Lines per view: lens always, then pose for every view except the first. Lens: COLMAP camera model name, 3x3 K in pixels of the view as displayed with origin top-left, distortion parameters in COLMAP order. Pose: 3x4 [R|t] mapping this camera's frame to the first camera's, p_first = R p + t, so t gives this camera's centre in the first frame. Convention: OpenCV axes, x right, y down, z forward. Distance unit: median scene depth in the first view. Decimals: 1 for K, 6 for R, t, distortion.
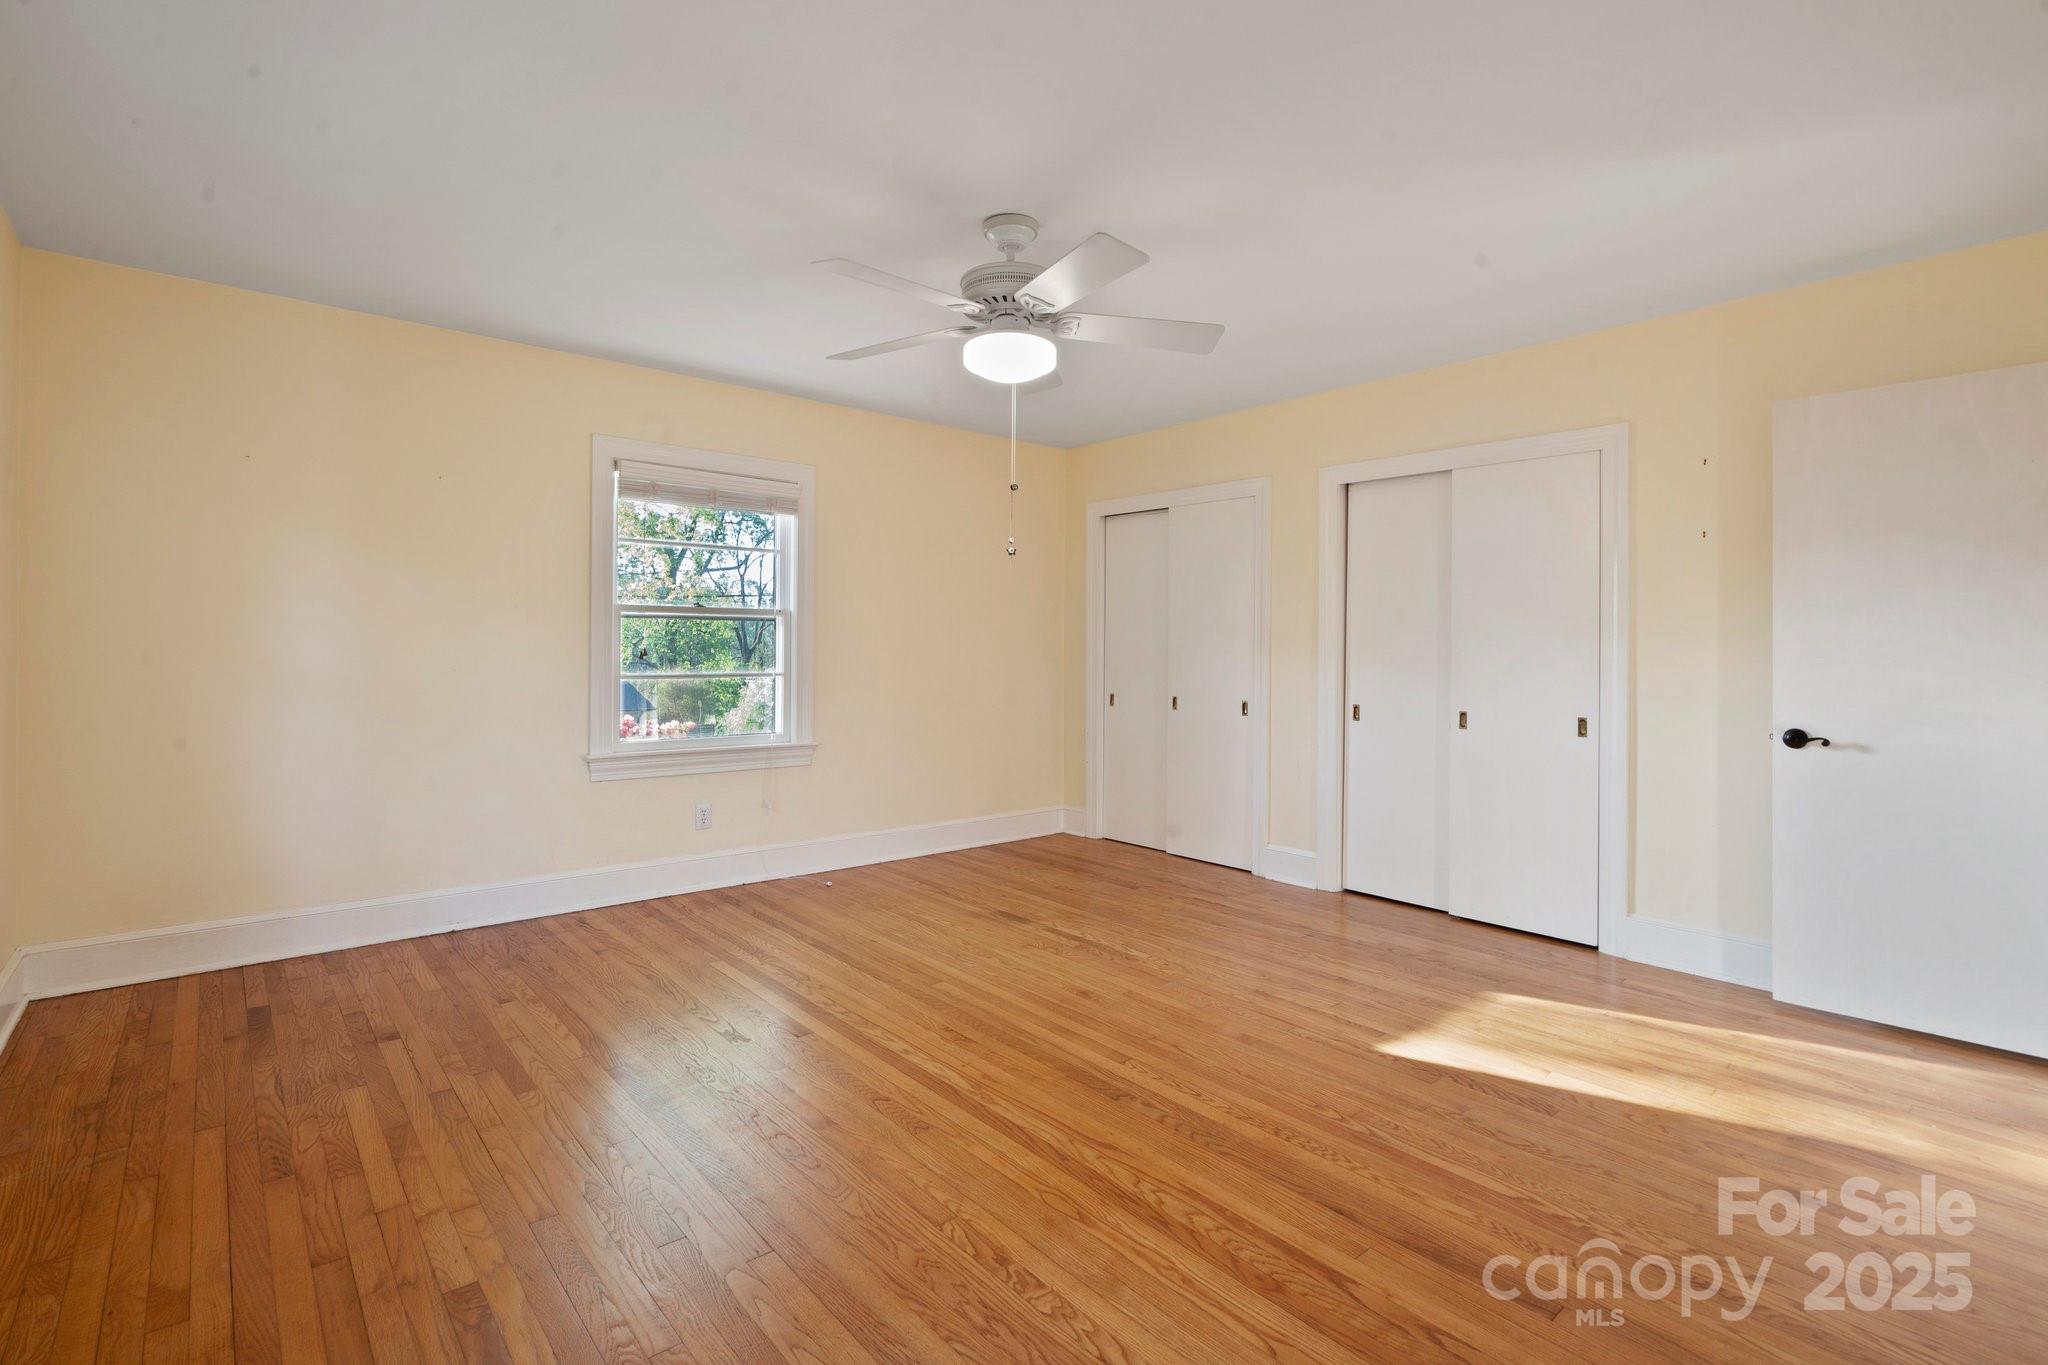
lens RADIAL K [[957.1, 0, 1021.8], [0, 957.1, 655.0], [0, 0, 1]] dist [0.000138, 0.000190]
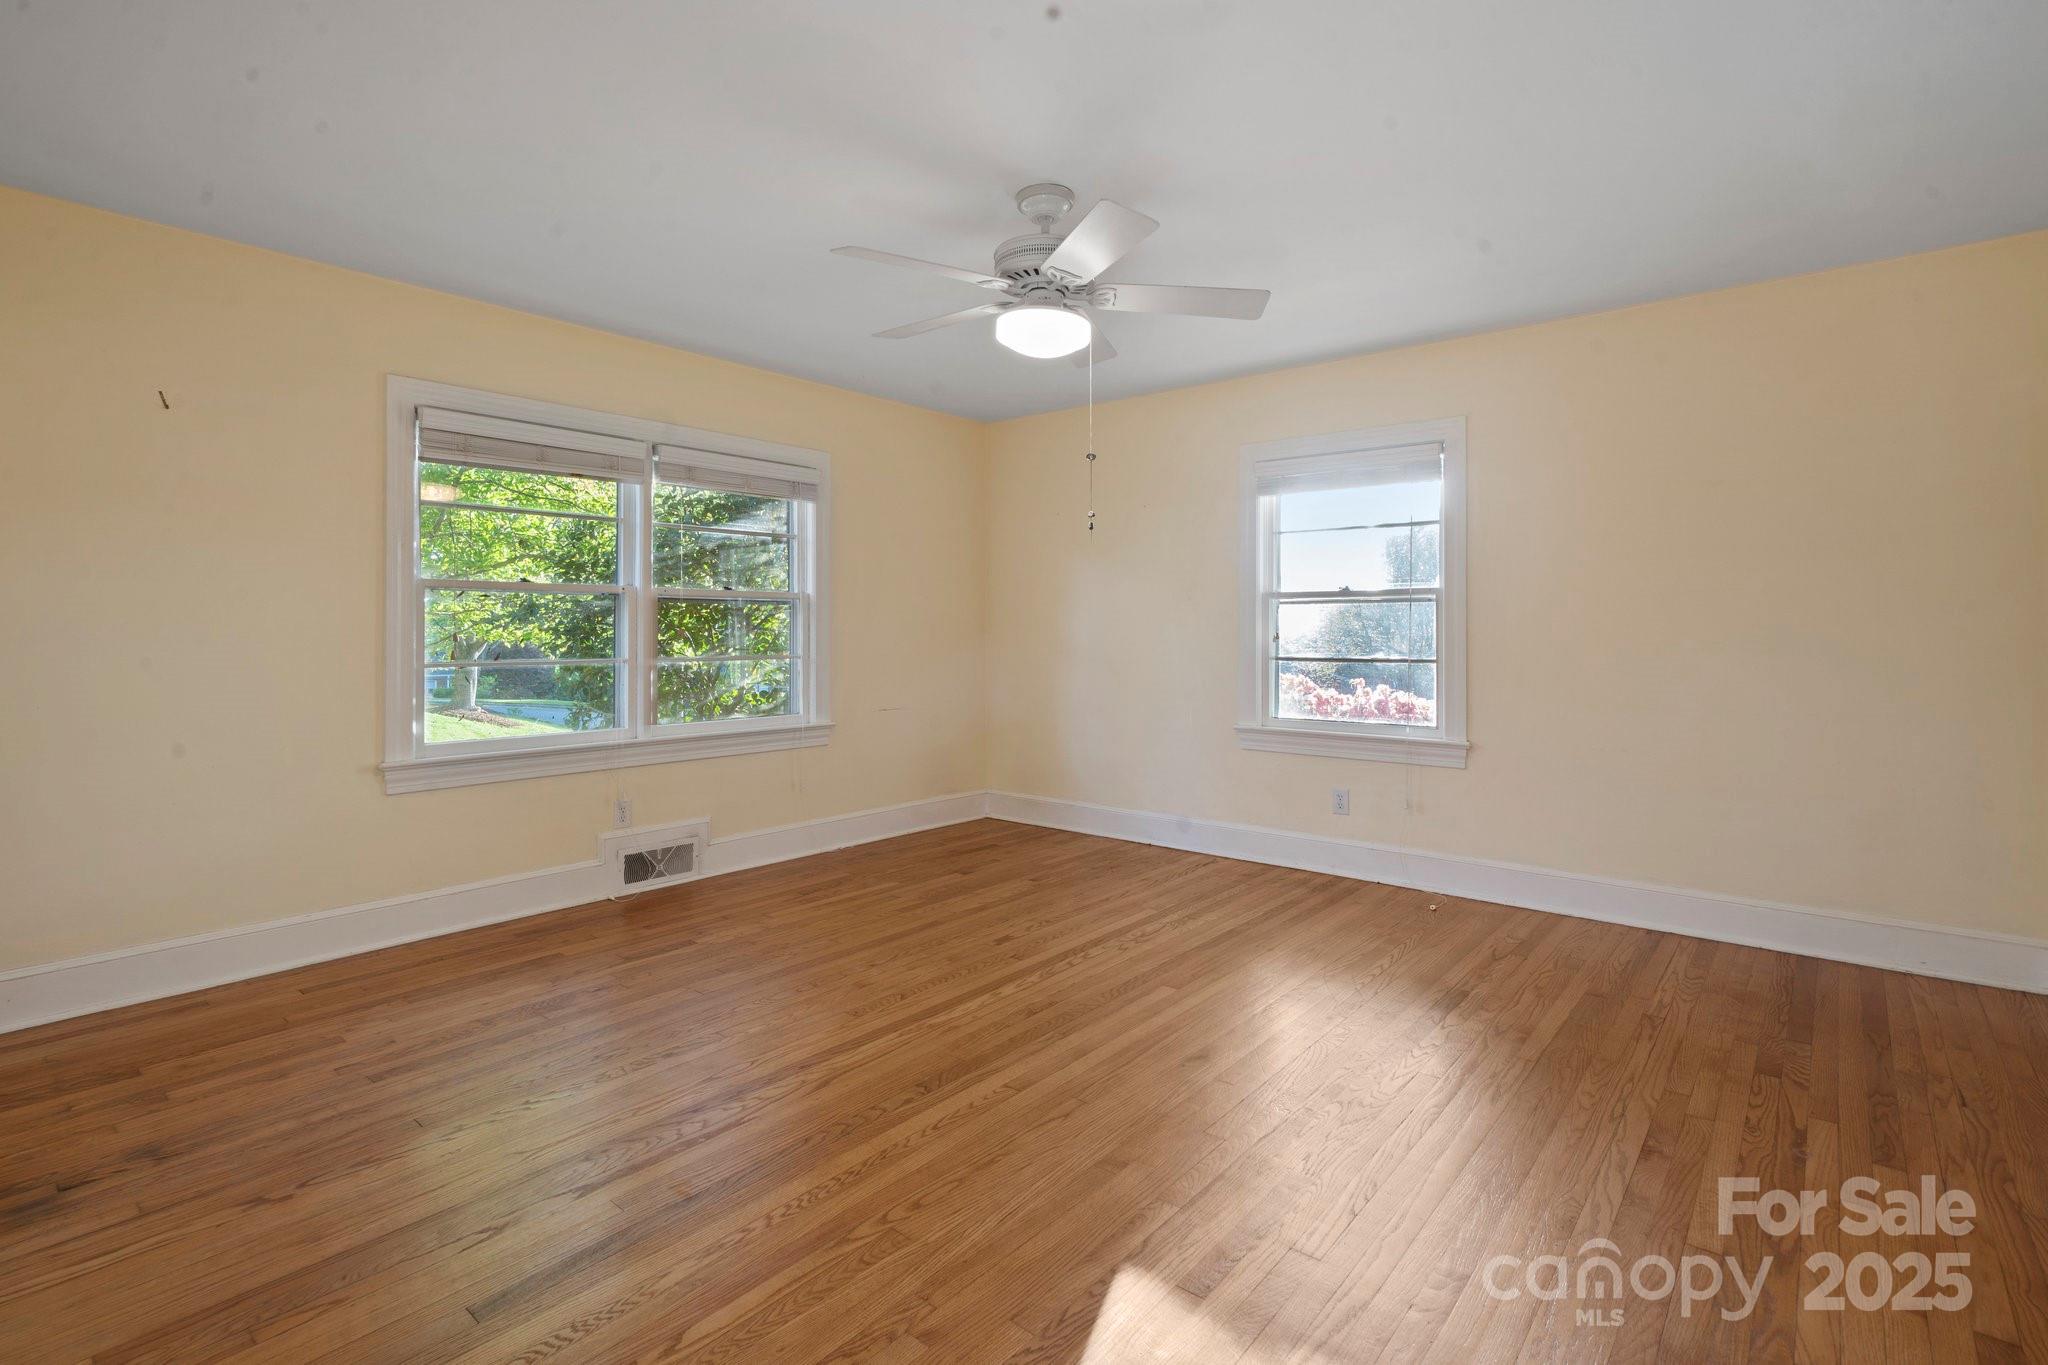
lens RADIAL K [[957.1, 0, 1021.8], [0, 957.1, 655.0], [0, 0, 1]] dist [0.000138, 0.000190]
pose [[0.168735, 0.016872, -0.985517, 0.995799], [-0.004594, 0.999856, 0.016331, 0.004317], [0.985651, 0.001772, 0.168789, 0.865251]]
